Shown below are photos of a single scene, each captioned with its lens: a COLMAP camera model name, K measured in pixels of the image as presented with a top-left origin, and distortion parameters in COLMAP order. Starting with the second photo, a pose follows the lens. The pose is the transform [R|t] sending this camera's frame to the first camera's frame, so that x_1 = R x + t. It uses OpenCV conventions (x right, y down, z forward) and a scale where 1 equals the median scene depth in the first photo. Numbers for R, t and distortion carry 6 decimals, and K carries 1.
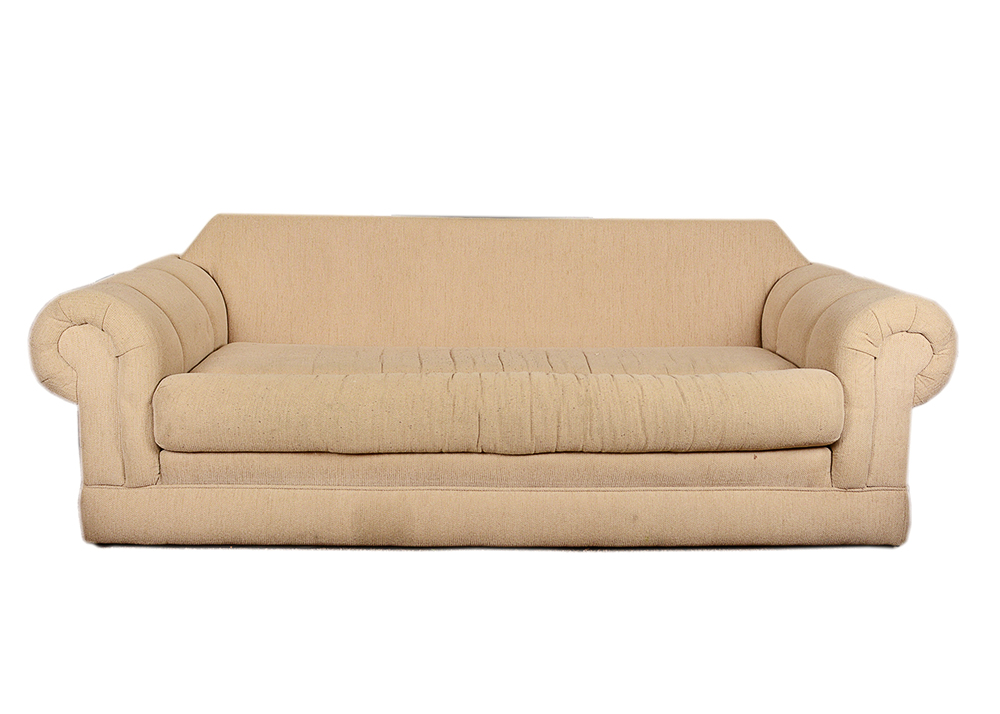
lens RADIAL K [[1269.8, 0, 522.5], [0, 1269.8, 380.4], [0, 0, 1]] dist [-0.039359, -0.008756]
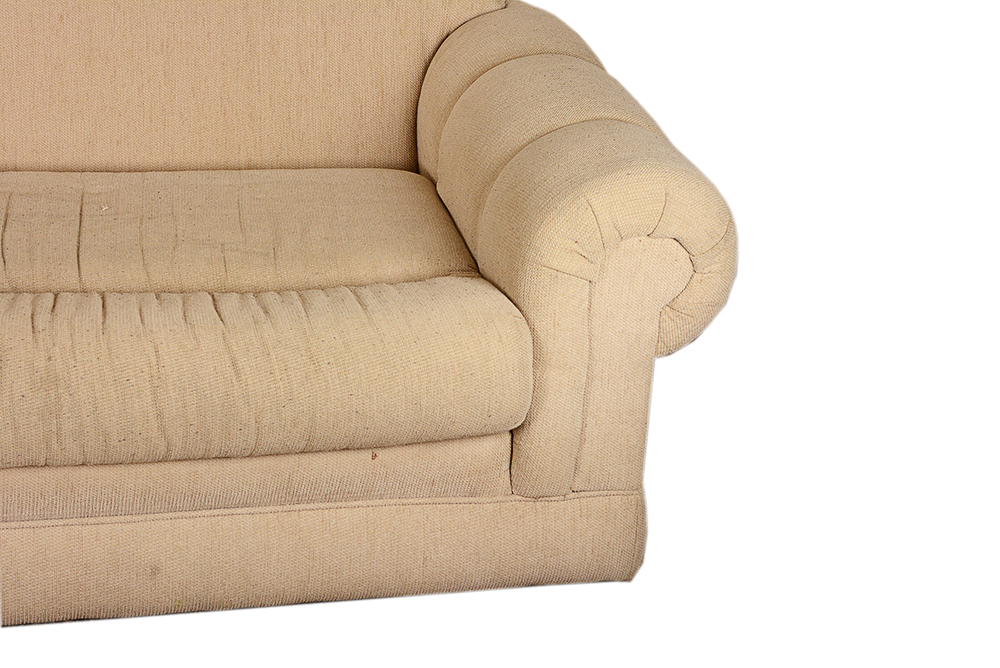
lens RADIAL K [[1811.8, 0, 500.0], [0, 1811.8, 334.0], [0, 0, 1]] dist [0.083786, 0.107971]
pose [[0.983491, -0.026522, 0.179003, 0.097935], [-0.016687, 0.971694, 0.235654, -0.179610], [-0.180186, -0.234751, 0.955209, 0.248531]]
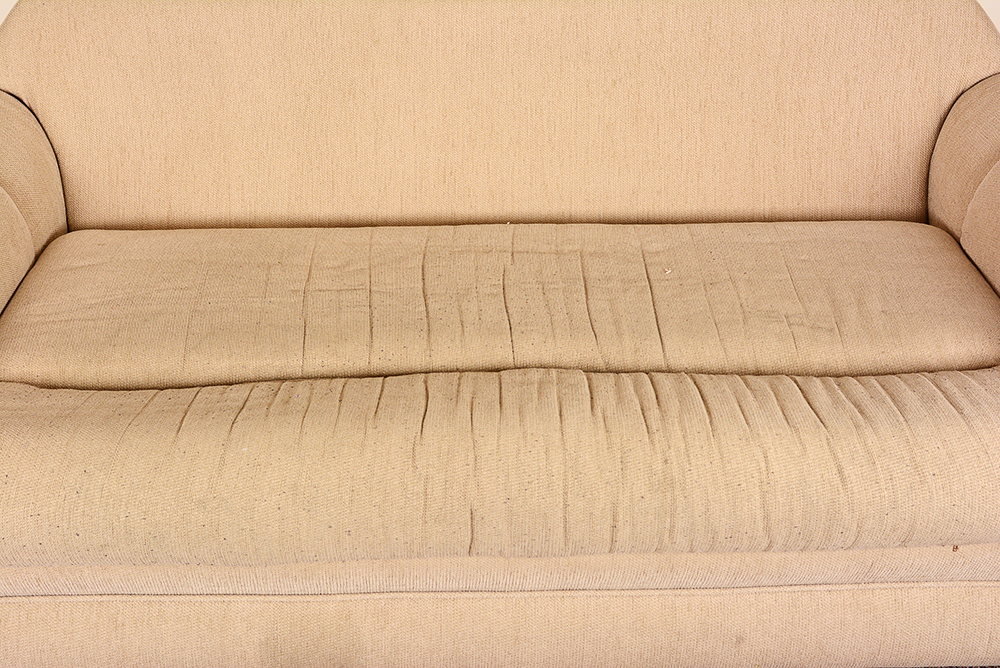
lens RADIAL K [[1289.8, 0, 500.0], [0, 1289.8, 334.0], [0, 0, 1]] dist [-0.006585, 0.000277]
pose [[0.999756, -0.007267, -0.020844, -0.009140], [0.013863, 0.941534, 0.336634, -0.230614], [0.017179, -0.336841, 0.941405, 0.484217]]
